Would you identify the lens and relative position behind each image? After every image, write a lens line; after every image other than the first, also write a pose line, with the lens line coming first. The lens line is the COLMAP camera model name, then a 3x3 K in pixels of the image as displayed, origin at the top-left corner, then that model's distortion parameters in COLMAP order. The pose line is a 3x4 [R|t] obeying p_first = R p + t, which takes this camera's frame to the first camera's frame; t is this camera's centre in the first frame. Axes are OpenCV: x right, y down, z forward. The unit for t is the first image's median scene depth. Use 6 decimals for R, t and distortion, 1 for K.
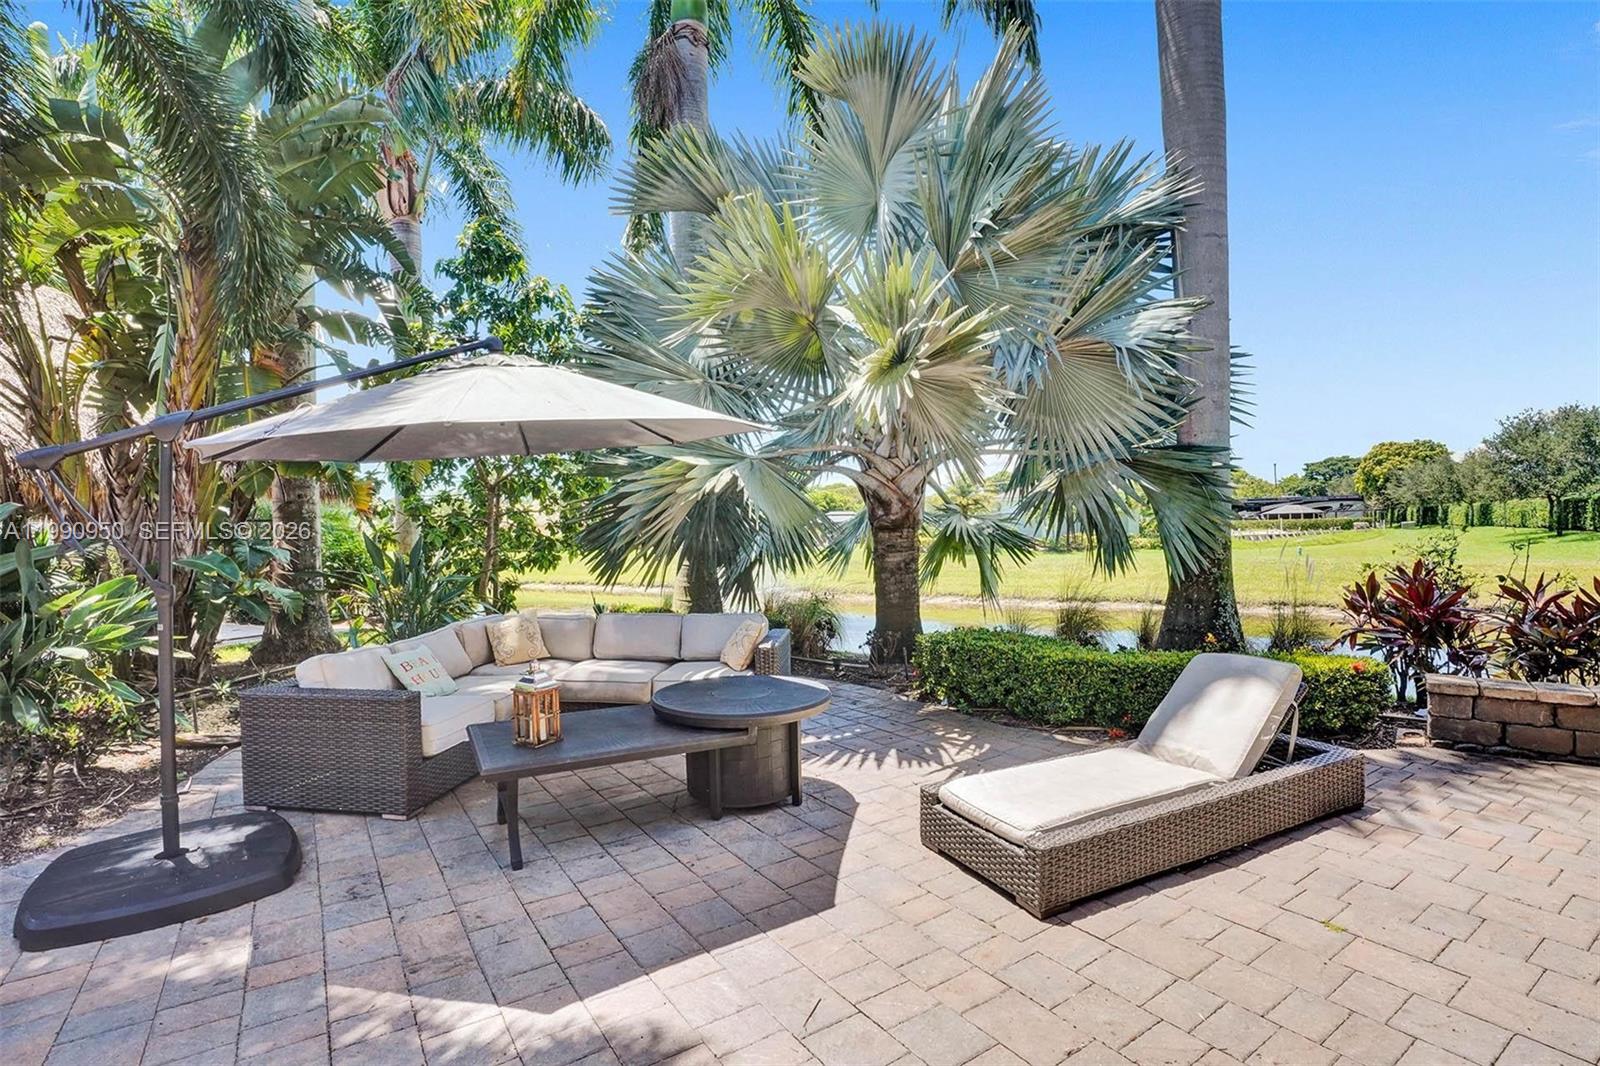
lens RADIAL K [[774.9, 0, 810.9], [0, 774.9, 539.9], [0, 0, 1]] dist [-0.064575, 0.029386]
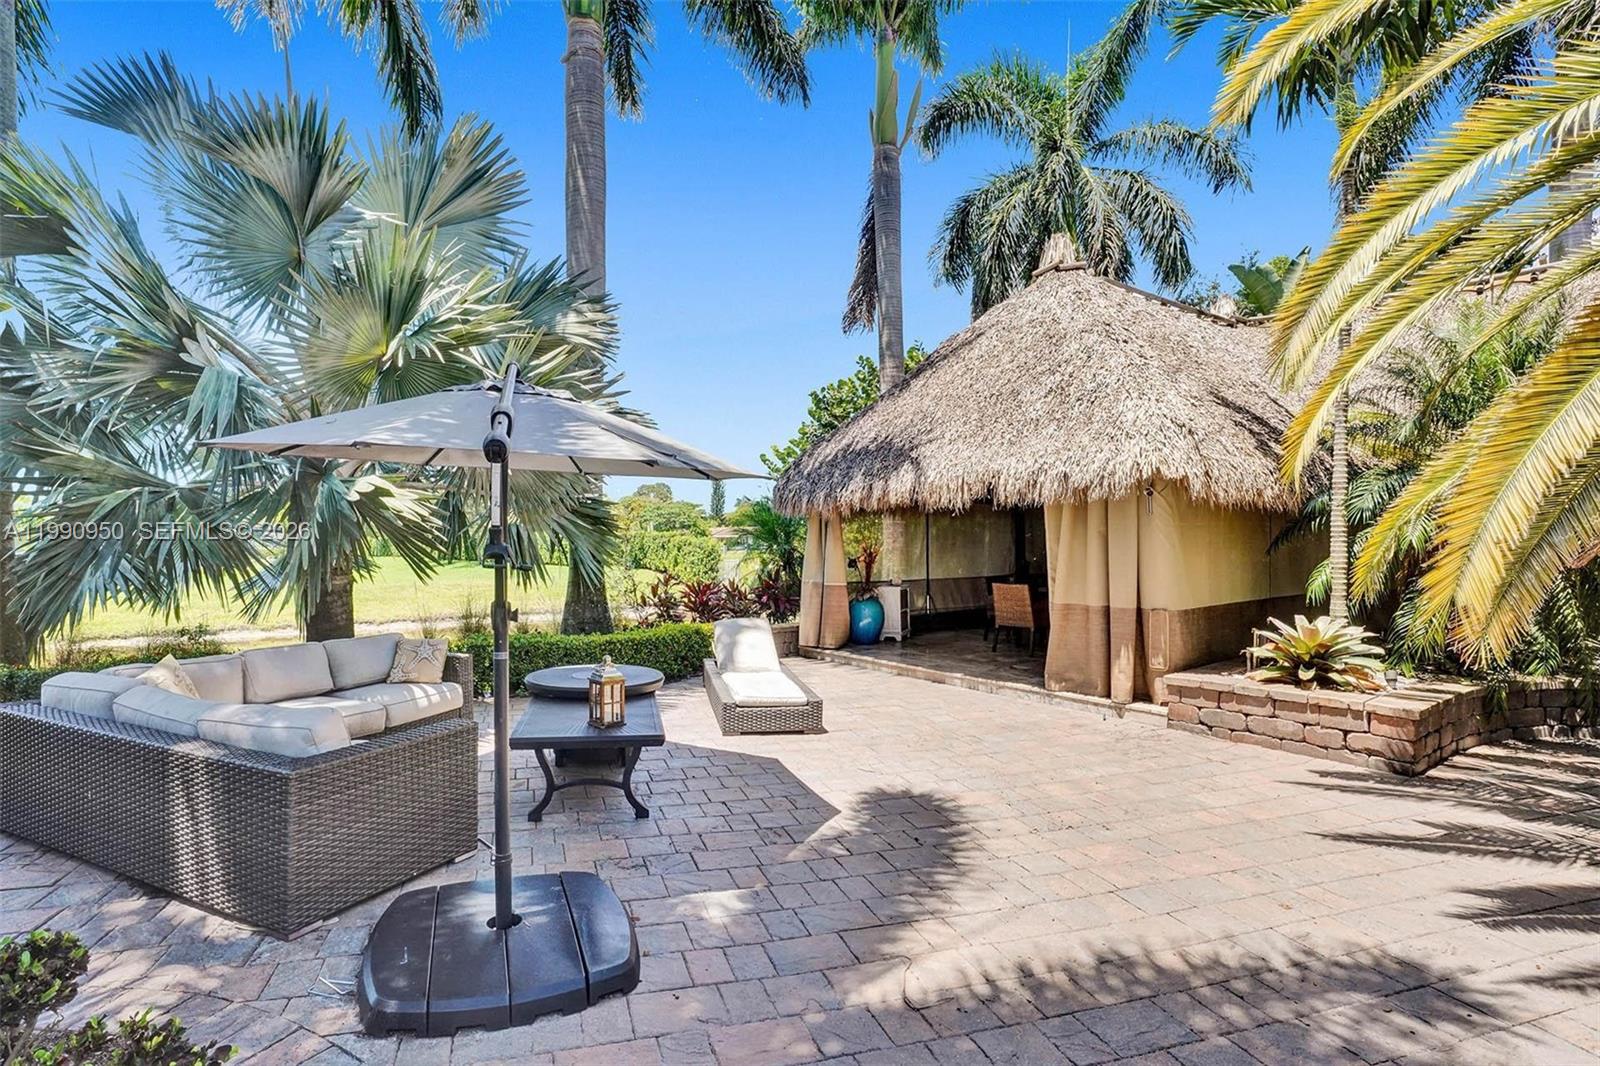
lens RADIAL K [[754.5, 0, 803.9], [0, 754.5, 540.1], [0, 0, 1]] dist [-0.068943, 0.026217]
pose [[0.238240, 0.030848, 0.970716, -0.741167], [0.014736, 0.999266, -0.035372, 0.013082], [-0.971095, 0.022732, 0.237610, 0.223578]]
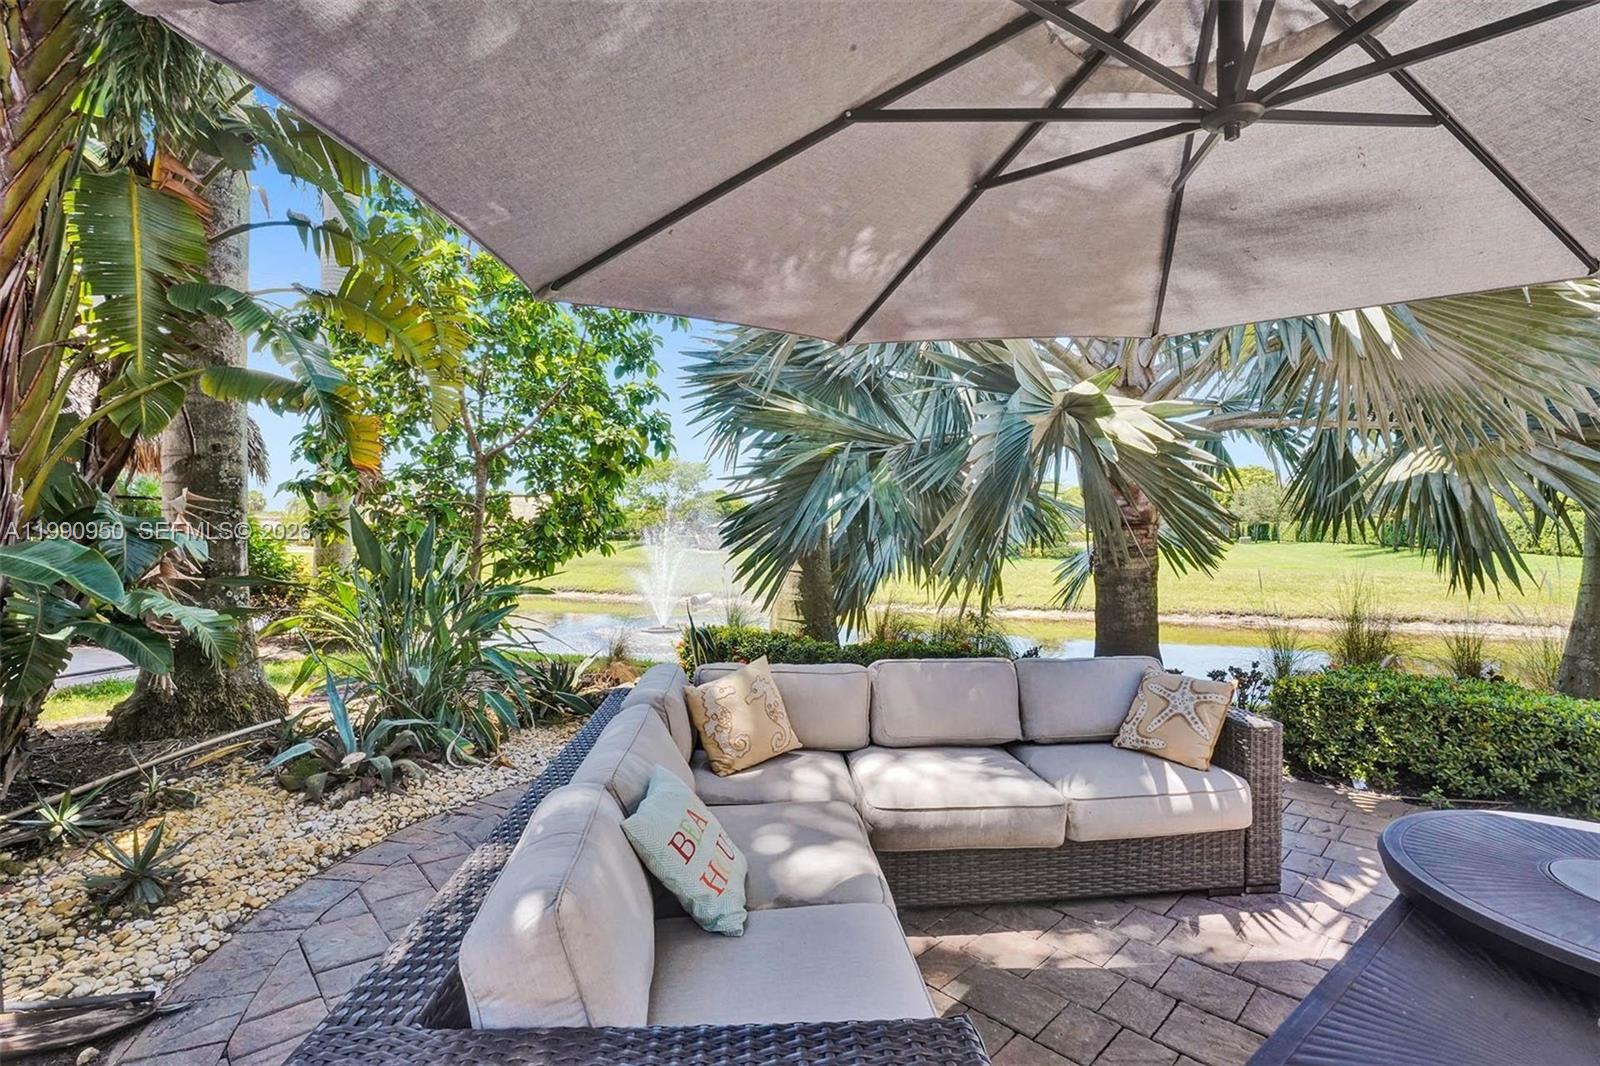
lens RADIAL K [[723.1, 0, 800.0], [0, 723.1, 533.0], [0, 0, 1]] dist [-0.053246, 0.017066]
pose [[0.985104, 0.020054, 0.170785, -0.362748], [-0.016848, 0.999654, -0.020201, 0.013729], [-0.171131, 0.017023, 0.985101, 0.437215]]
